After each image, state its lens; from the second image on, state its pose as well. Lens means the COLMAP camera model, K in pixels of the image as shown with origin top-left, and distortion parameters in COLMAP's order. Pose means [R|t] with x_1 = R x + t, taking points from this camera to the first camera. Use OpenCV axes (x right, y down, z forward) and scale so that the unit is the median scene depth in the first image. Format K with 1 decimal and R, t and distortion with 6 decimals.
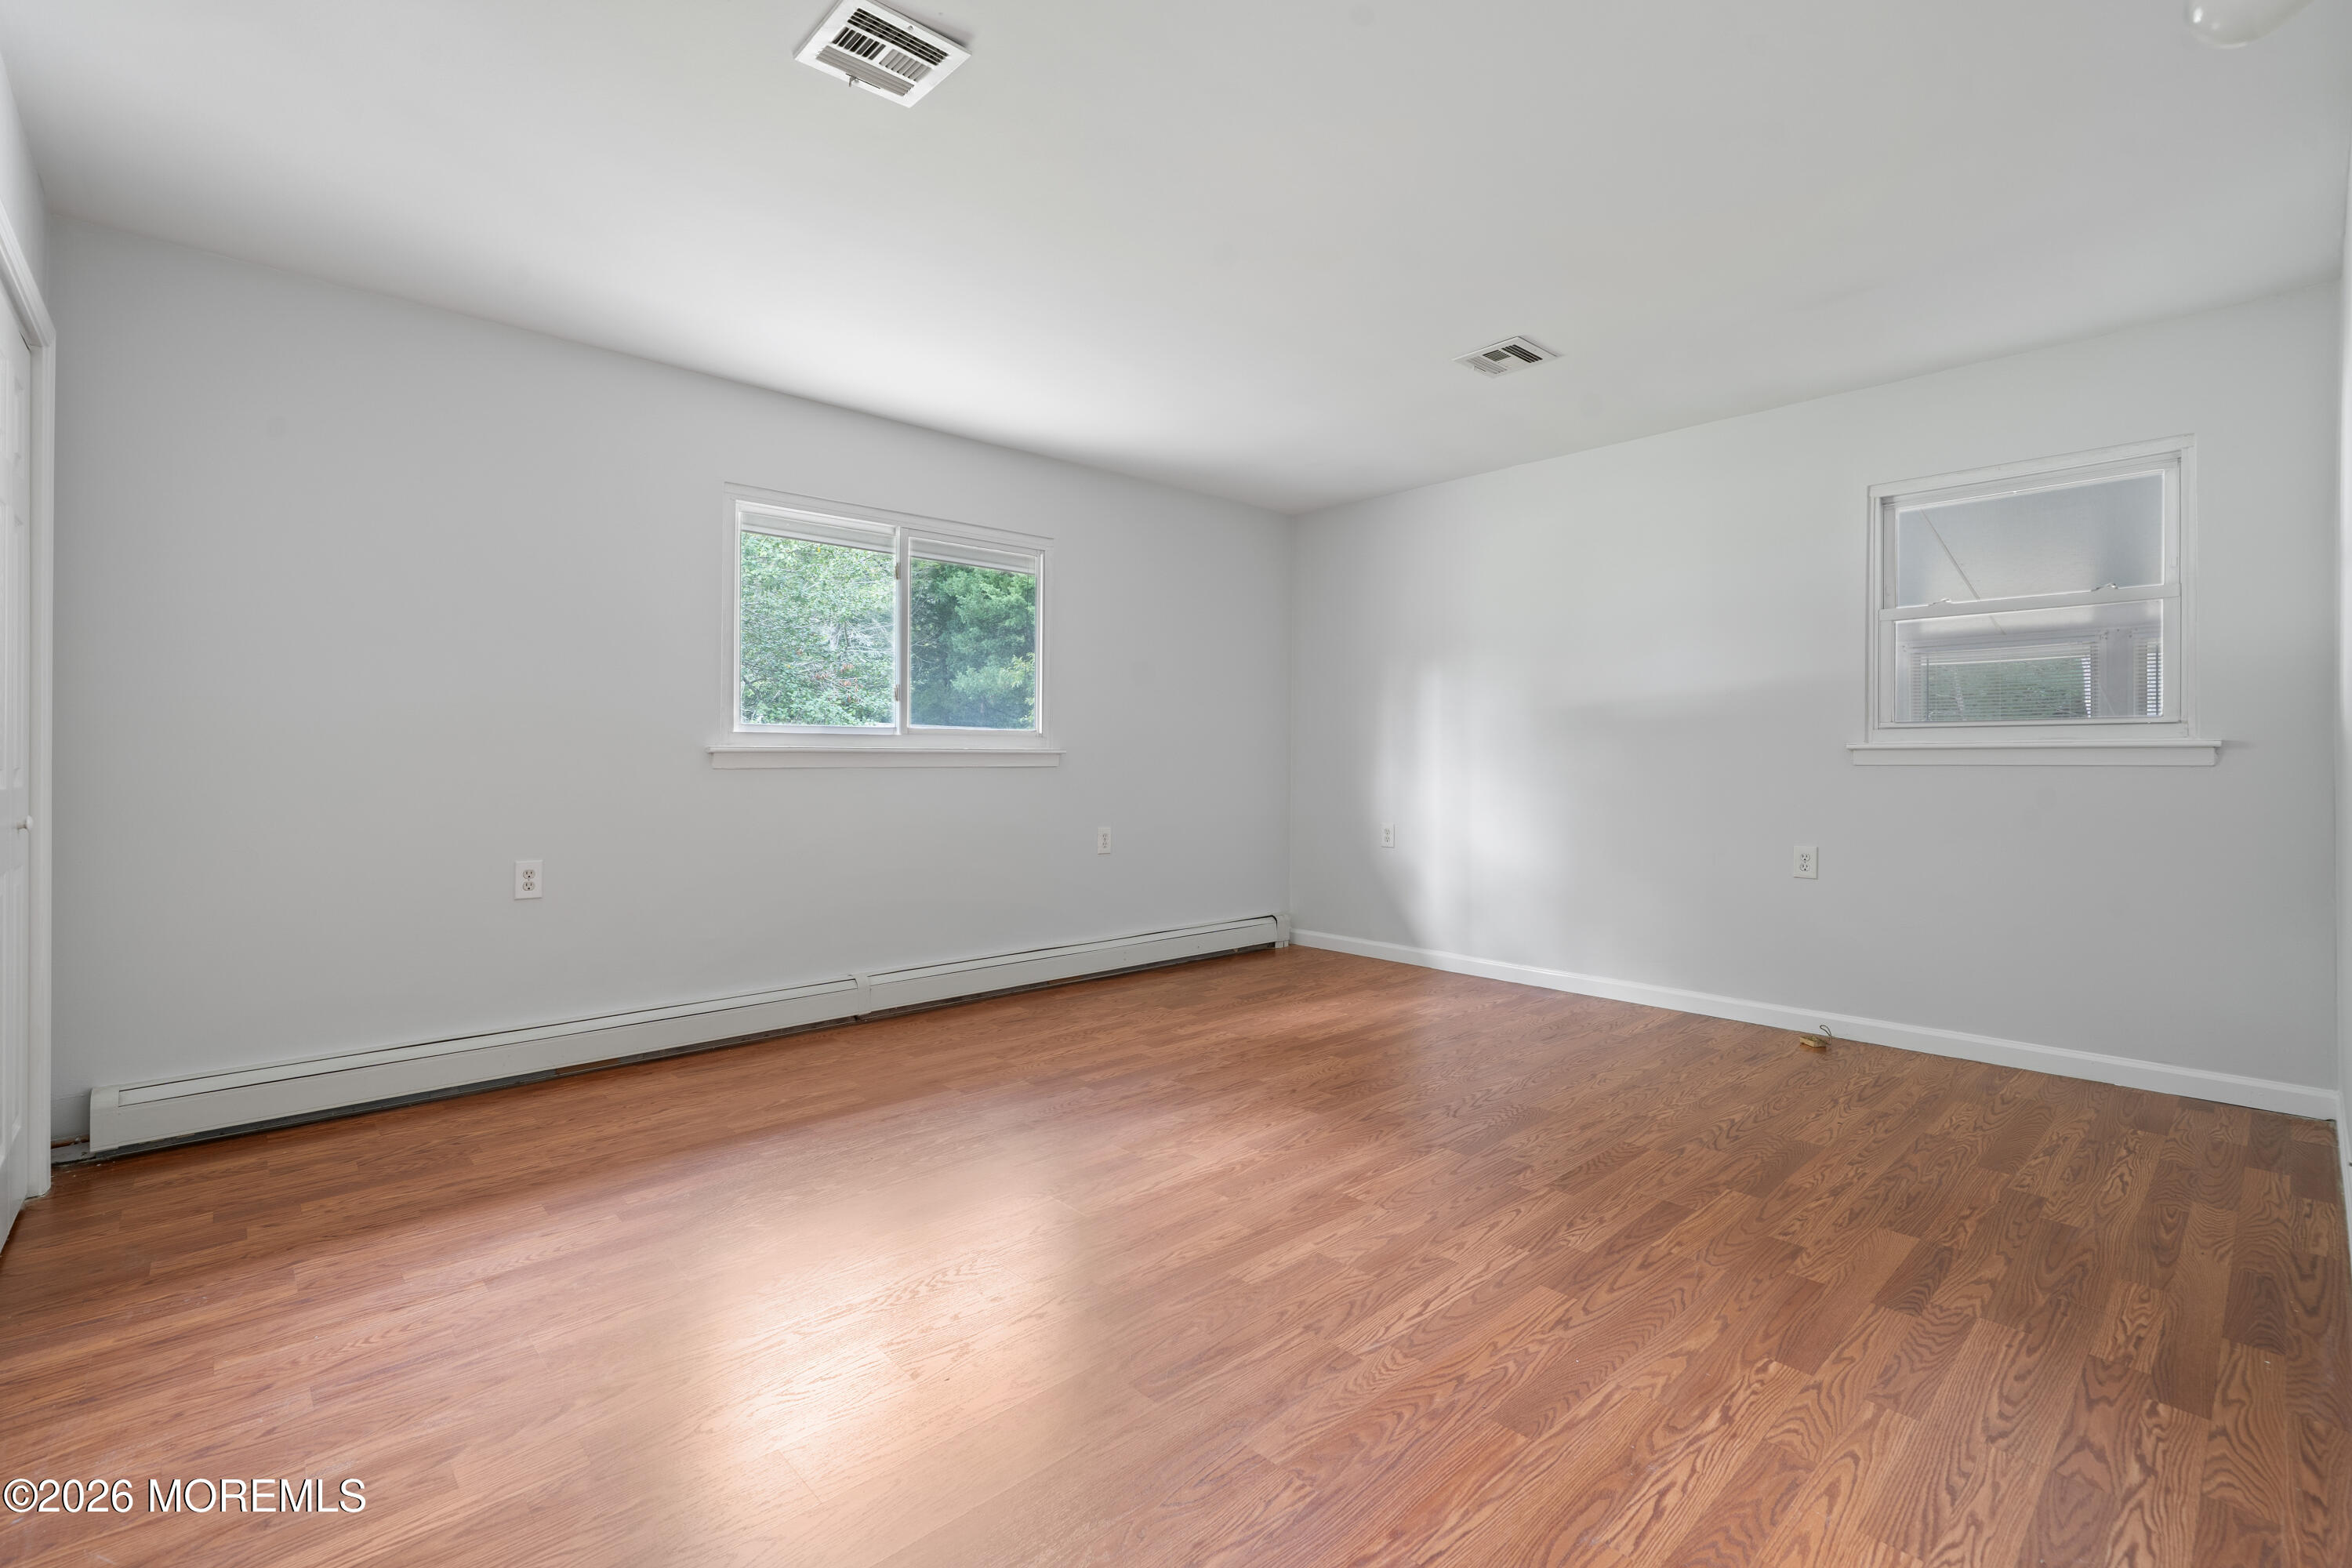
lens RADIAL K [[998.3, 0, 1169.4], [0, 998.3, 768.8], [0, 0, 1]] dist [-0.000704, 0.000304]
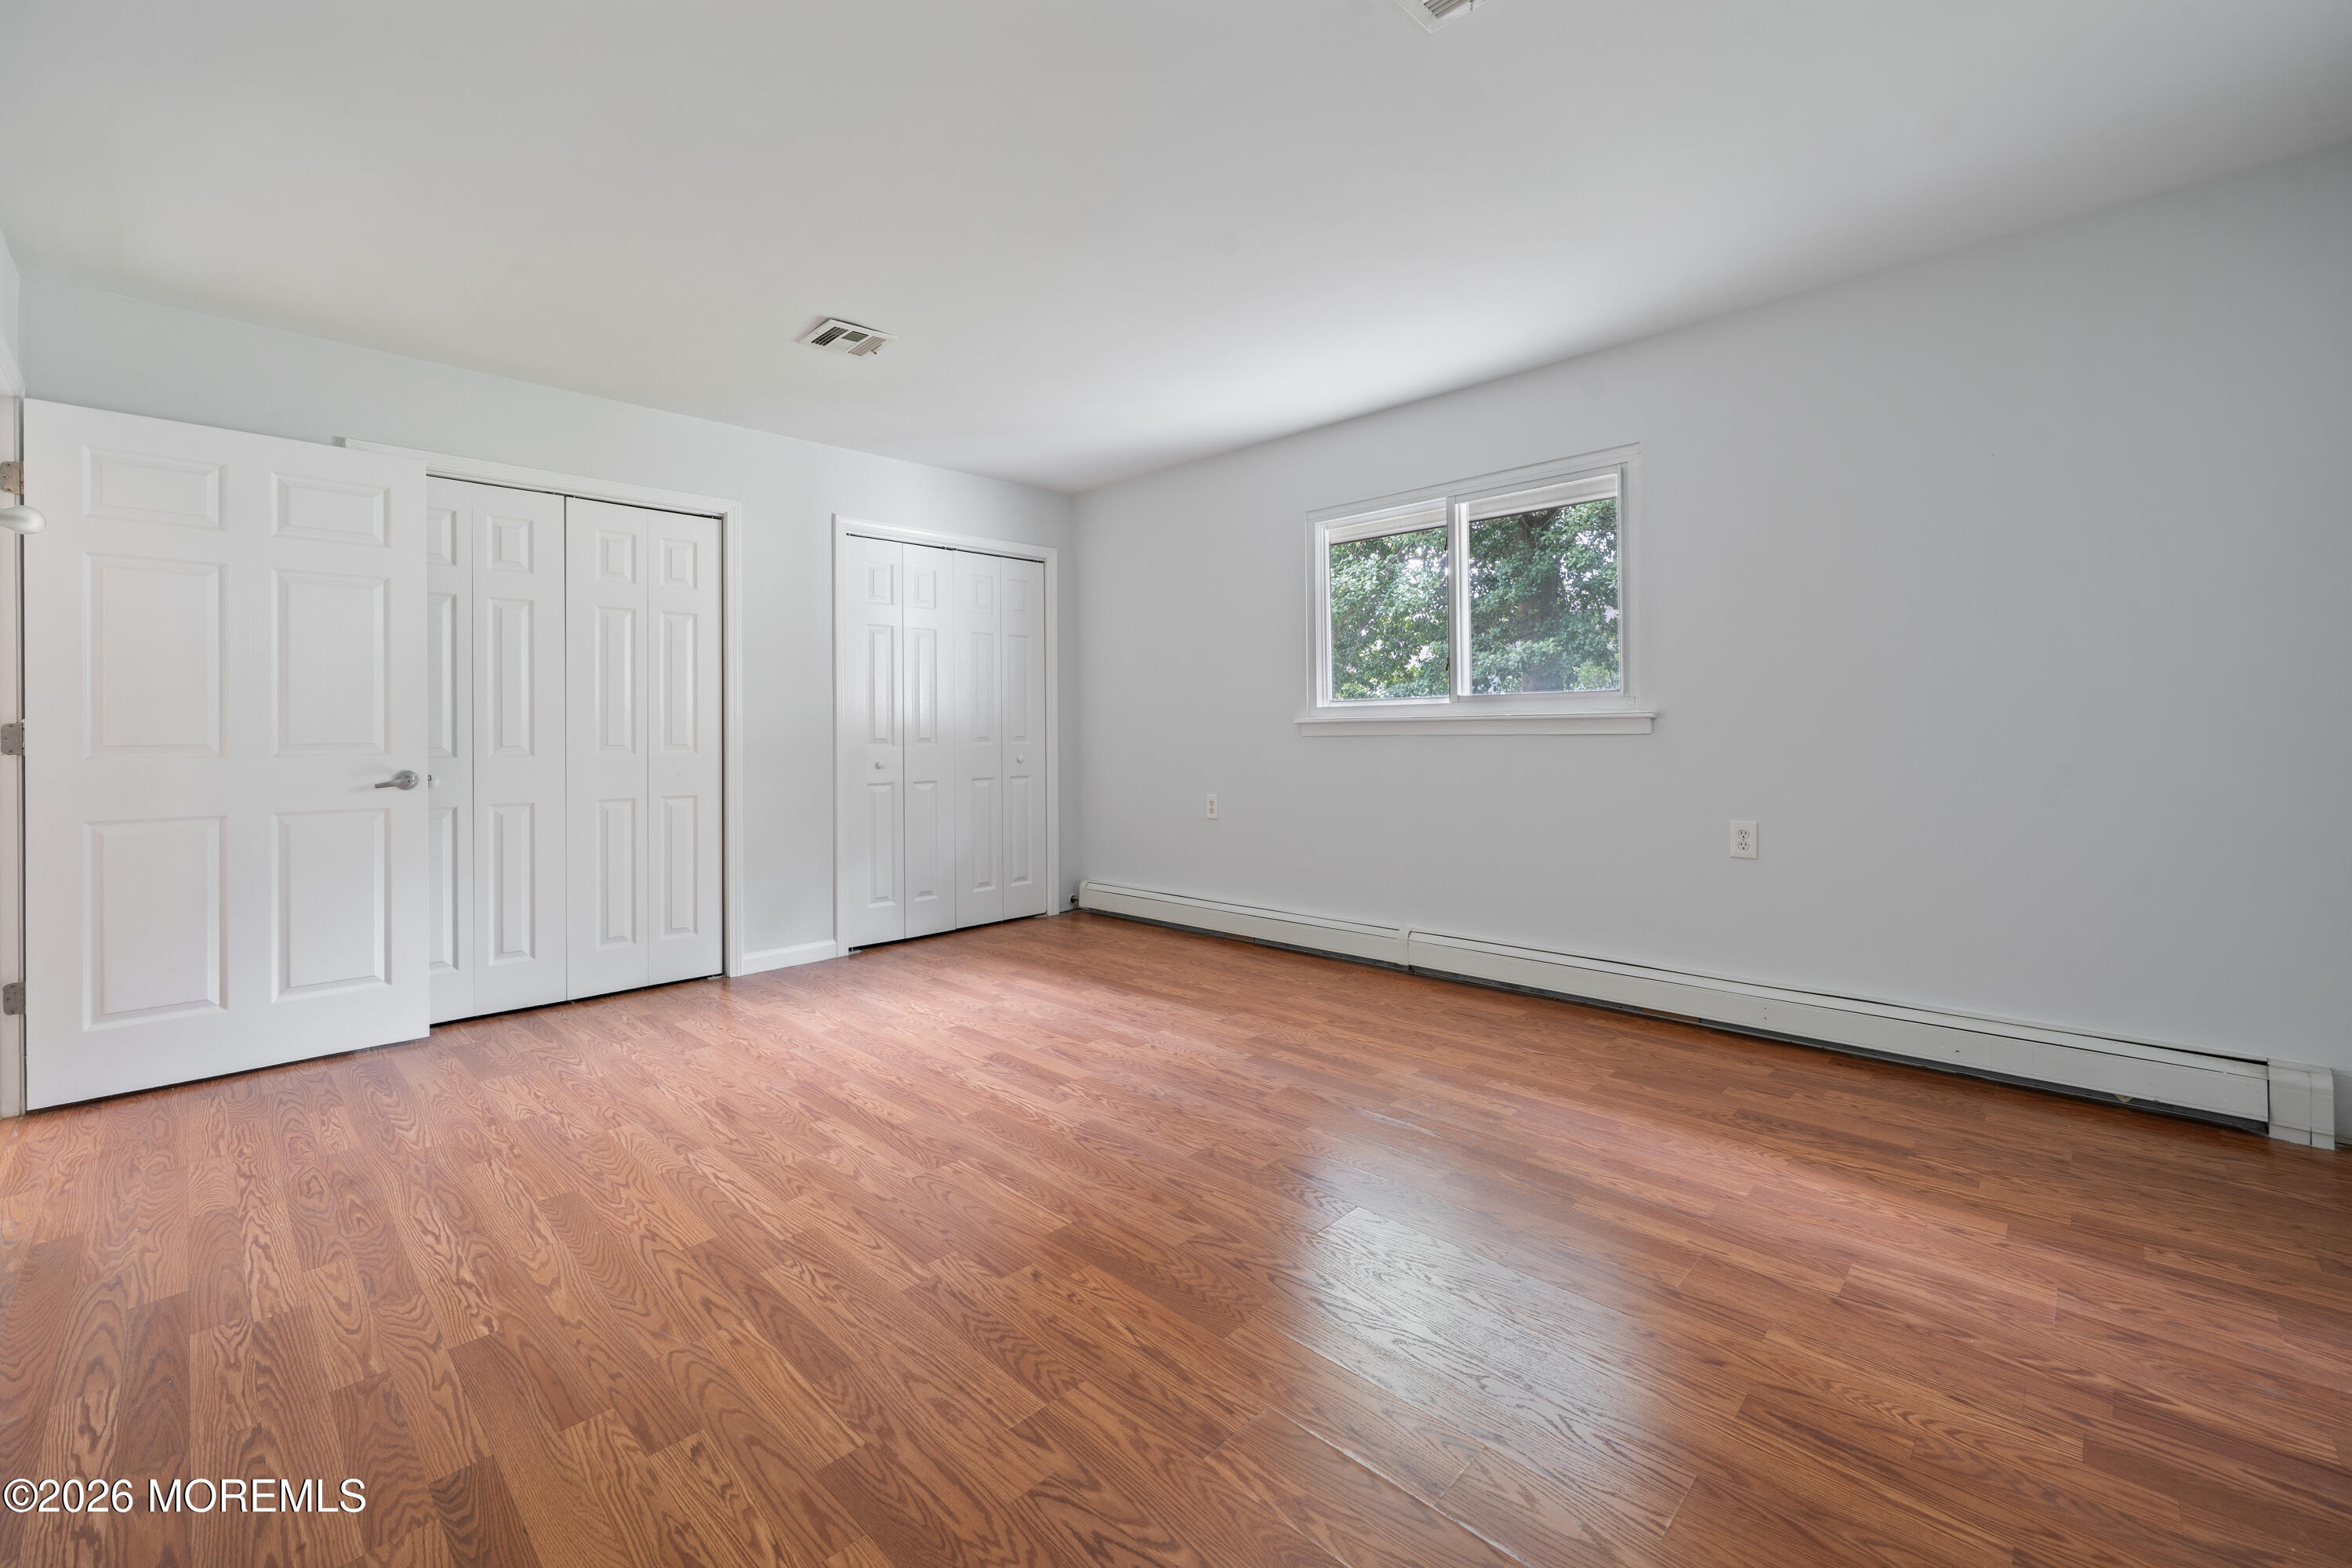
lens RADIAL K [[998.4, 0, 1166.8], [0, 998.4, 738.0], [0, 0, 1]] dist [-0.000701, -0.000286]
pose [[0.053511, 0.005266, -0.998553, 1.413190], [0.004267, 0.999976, 0.005503, 0.013646], [0.998558, -0.004556, 0.053488, 1.416989]]
